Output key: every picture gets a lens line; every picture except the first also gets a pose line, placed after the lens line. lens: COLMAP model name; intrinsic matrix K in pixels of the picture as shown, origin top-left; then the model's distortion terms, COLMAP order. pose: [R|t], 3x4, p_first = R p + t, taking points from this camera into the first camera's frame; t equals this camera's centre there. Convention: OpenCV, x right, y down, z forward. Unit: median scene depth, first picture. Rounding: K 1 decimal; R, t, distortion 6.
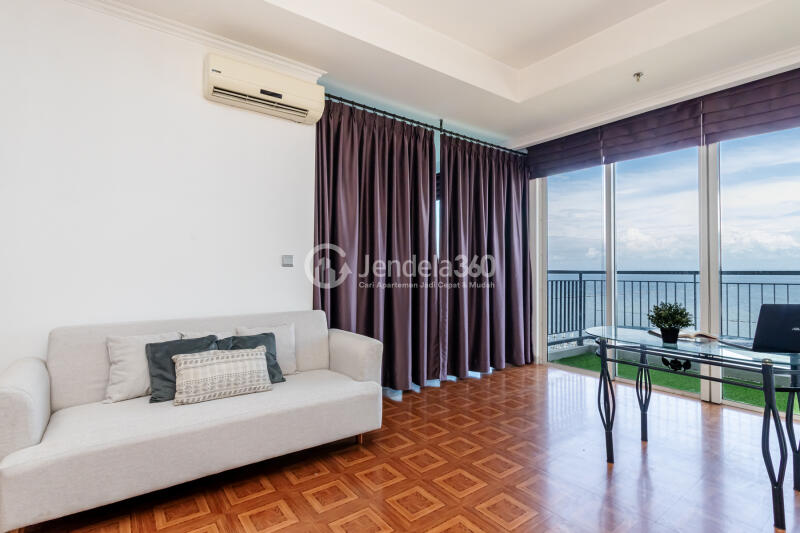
lens RADIAL K [[393.8, 0, 400.7], [0, 393.8, 265.3], [0, 0, 1]] dist [-0.002436, -0.002076]
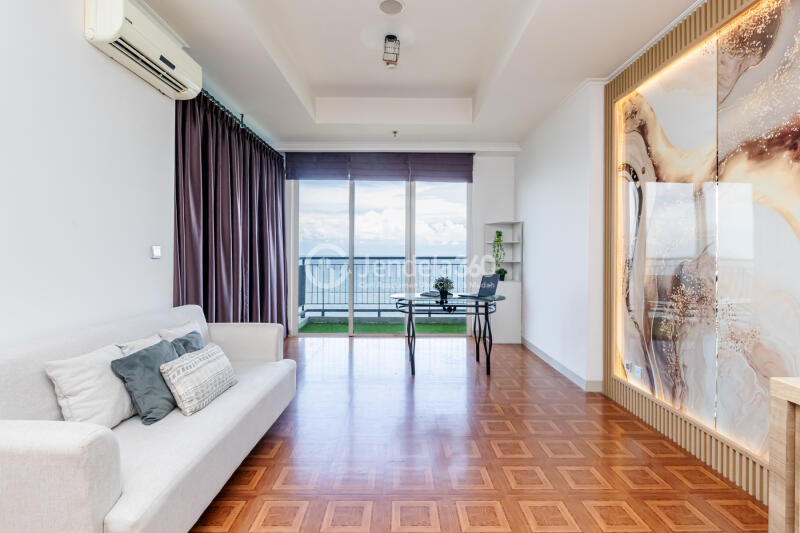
lens RADIAL K [[393.8, 0, 403.8], [0, 393.8, 252.8], [0, 0, 1]] dist [-0.002436, -0.002076]
pose [[0.588545, -0.000884, 0.808464, -0.554904], [-0.008763, 0.999934, 0.007472, -0.016599], [-0.808417, -0.011483, 0.588499, 0.039557]]
